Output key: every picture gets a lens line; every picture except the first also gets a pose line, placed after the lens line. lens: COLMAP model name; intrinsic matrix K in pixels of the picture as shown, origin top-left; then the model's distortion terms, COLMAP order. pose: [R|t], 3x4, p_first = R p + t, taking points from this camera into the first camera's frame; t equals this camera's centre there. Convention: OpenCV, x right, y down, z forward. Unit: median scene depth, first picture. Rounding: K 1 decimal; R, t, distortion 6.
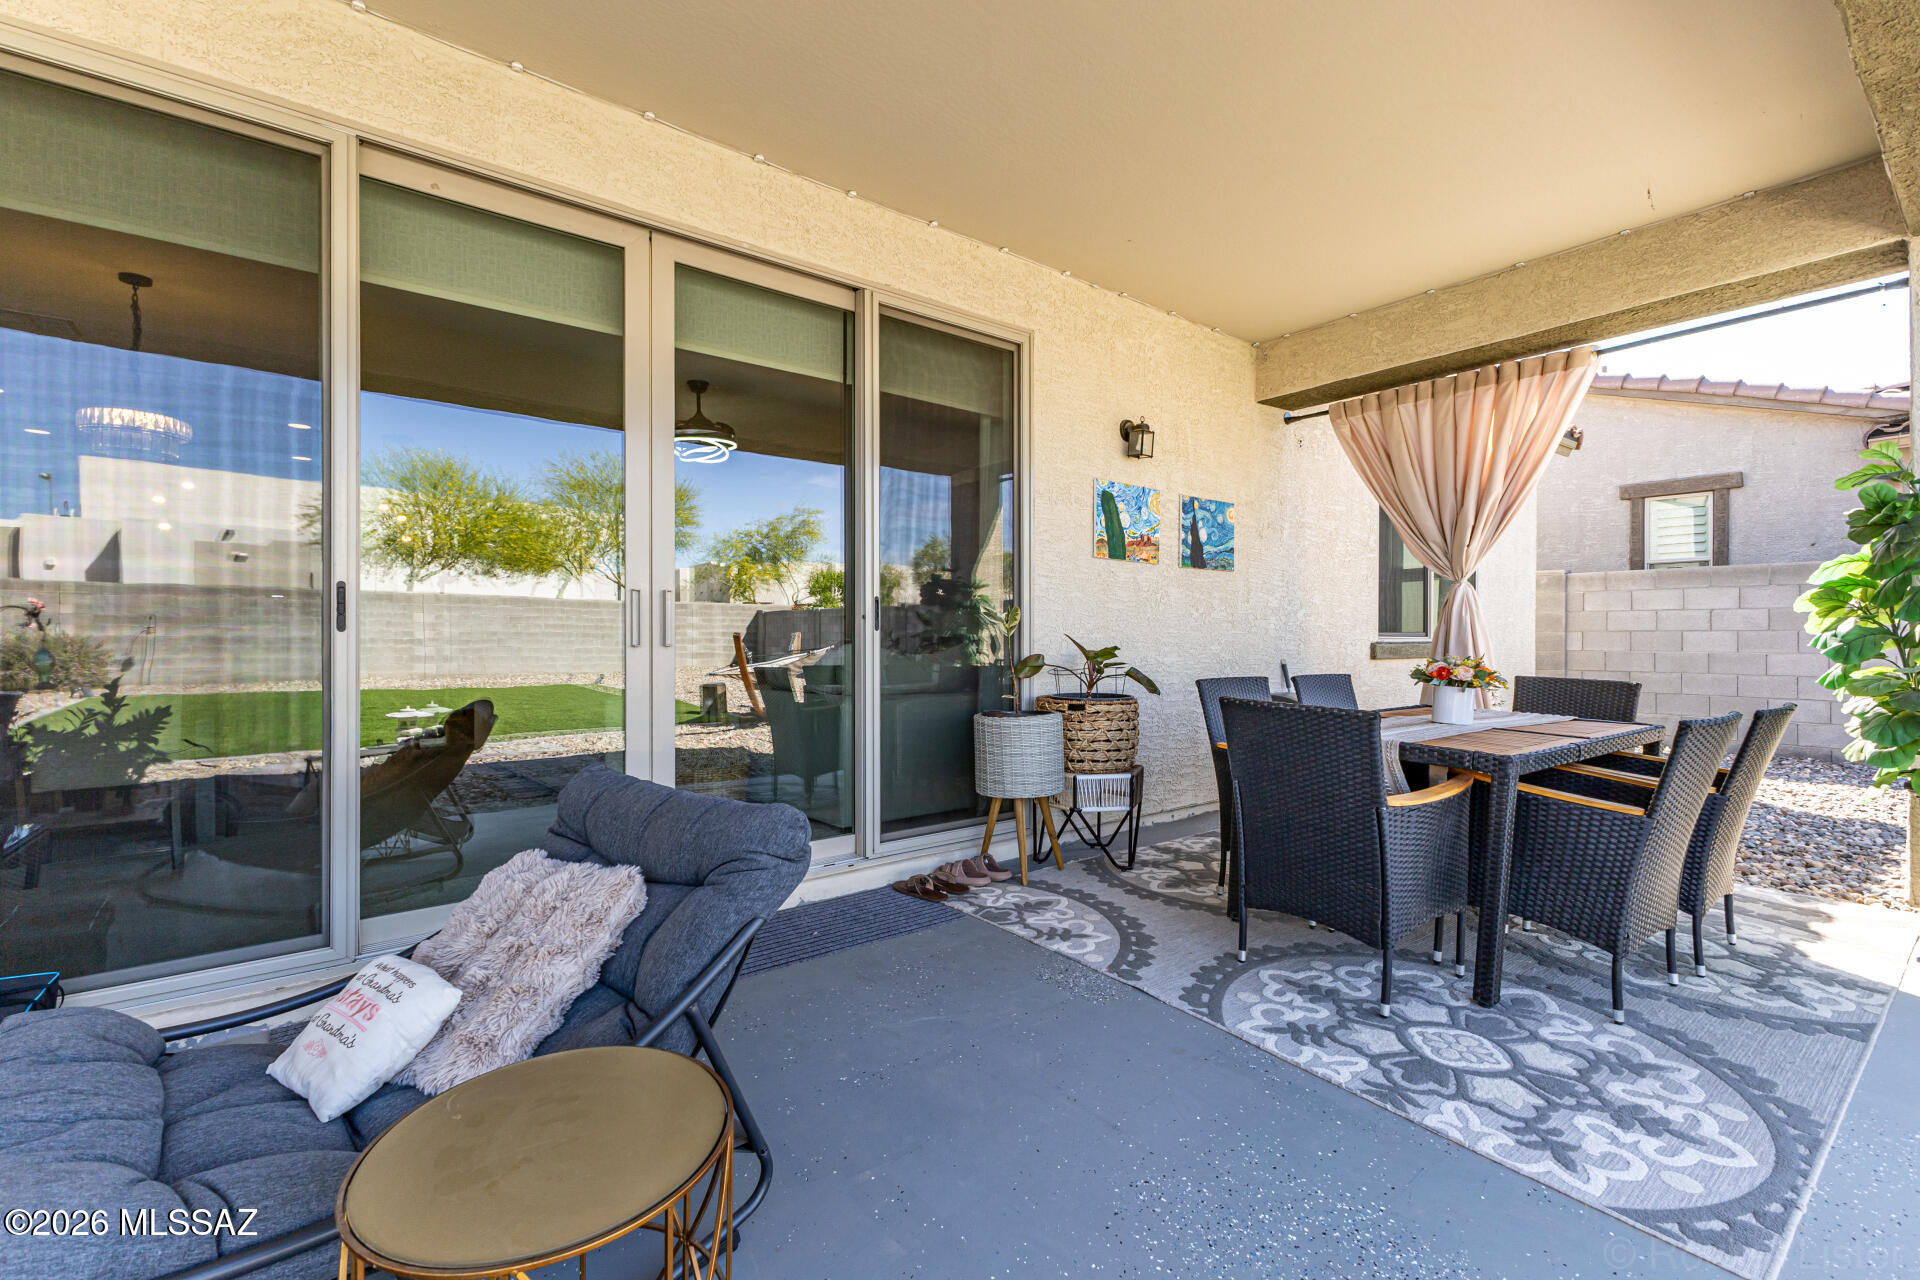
lens RADIAL K [[827.2, 0, 963.4], [0, 827.2, 631.4], [0, 0, 1]] dist [0.010161, -0.000573]
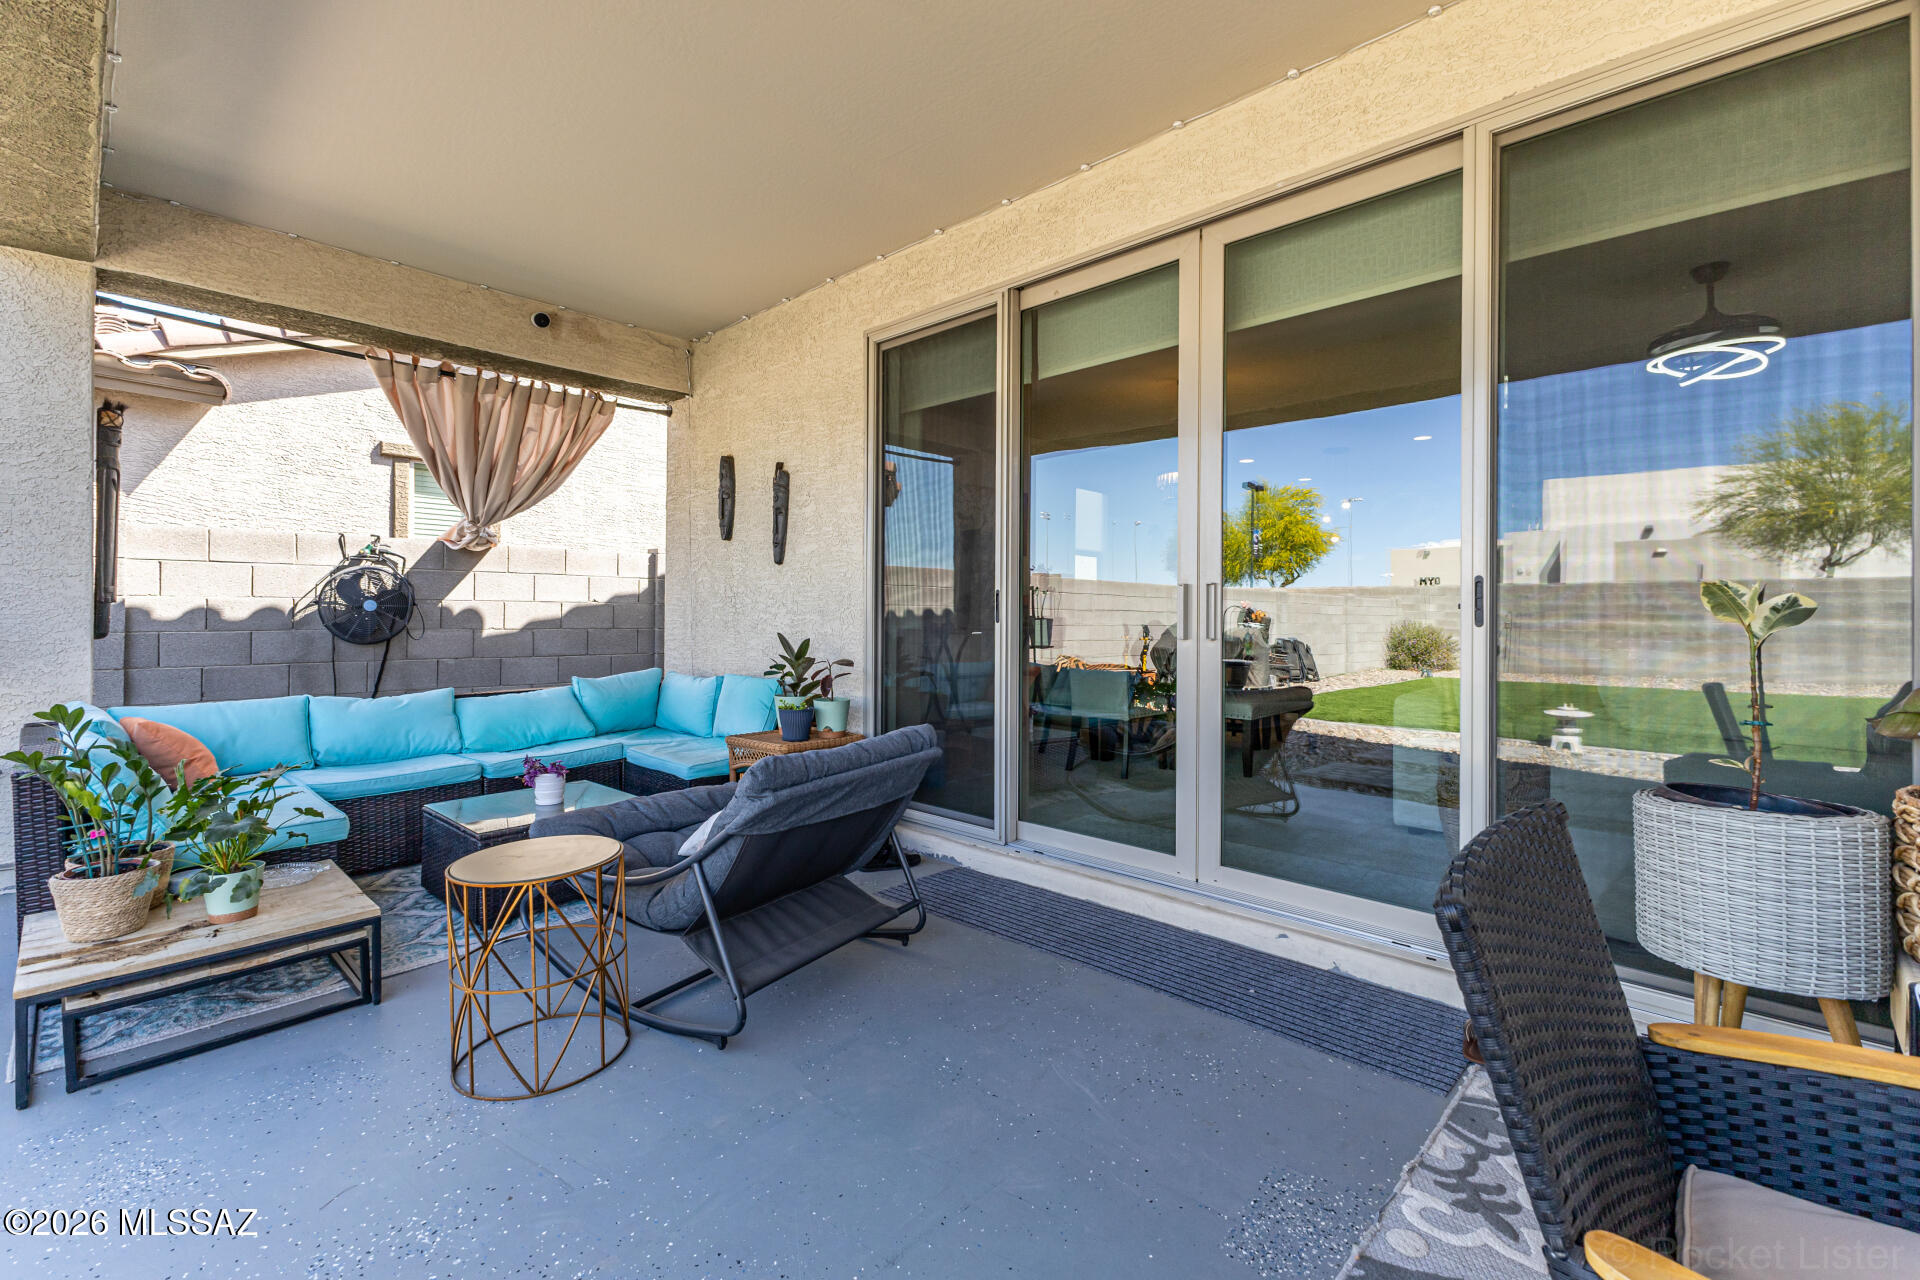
lens RADIAL K [[838.3, 0, 961.6], [0, 838.3, 613.8], [0, 0, 1]] dist [0.011275, -0.000210]
pose [[0.147004, -0.007681, -0.989106, 0.596746], [-0.007935, 0.999929, -0.008945, -0.002376], [0.989104, 0.009163, 0.146932, 0.574310]]
